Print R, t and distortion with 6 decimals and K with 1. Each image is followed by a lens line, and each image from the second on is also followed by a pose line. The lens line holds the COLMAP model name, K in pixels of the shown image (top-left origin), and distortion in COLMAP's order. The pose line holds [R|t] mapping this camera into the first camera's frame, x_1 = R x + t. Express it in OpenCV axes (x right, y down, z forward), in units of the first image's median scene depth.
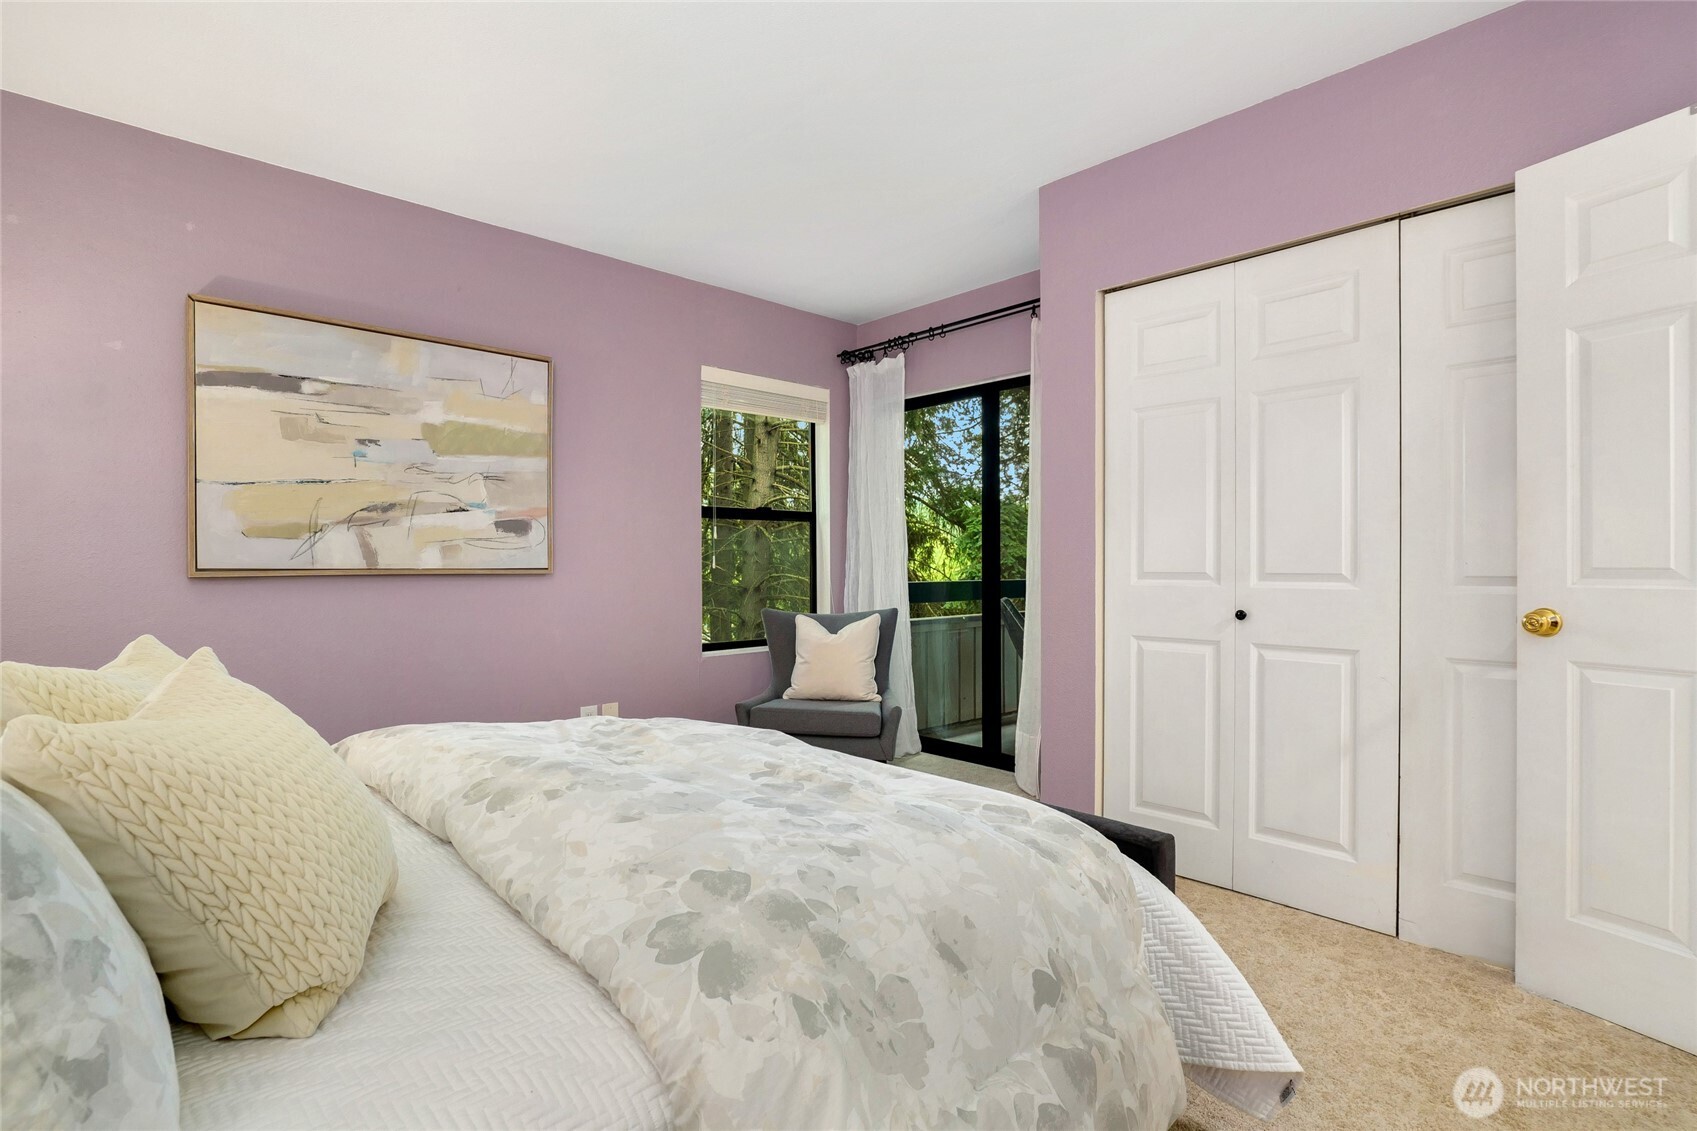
lens RADIAL K [[803.2, 0, 844.1], [0, 803.2, 570.9], [0, 0, 1]] dist [-0.019678, 0.000333]
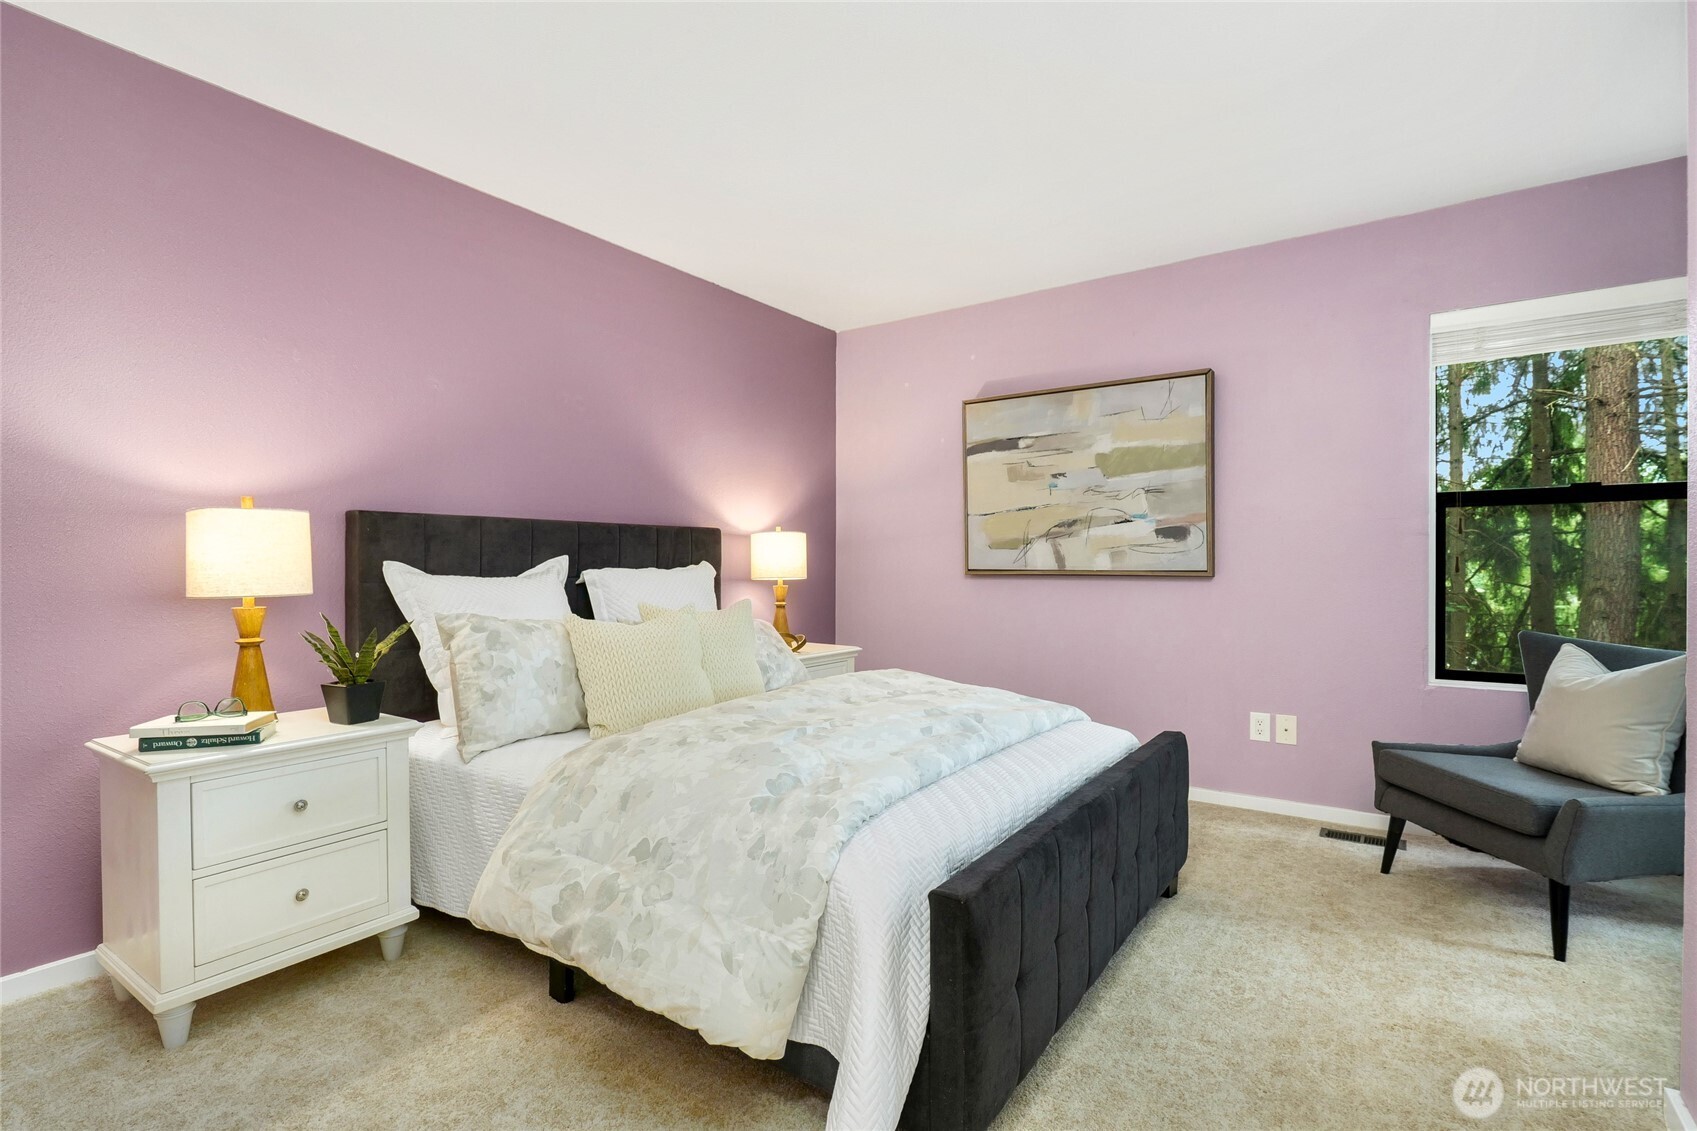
lens RADIAL K [[803.2, 0, 844.1], [0, 803.2, 570.9], [0, 0, 1]] dist [-0.019678, 0.000333]
pose [[0.182457, 0.008023, -0.983181, 0.642721], [-0.008057, 0.999945, 0.006665, -0.007187], [0.983181, 0.006706, 0.182511, 0.389064]]
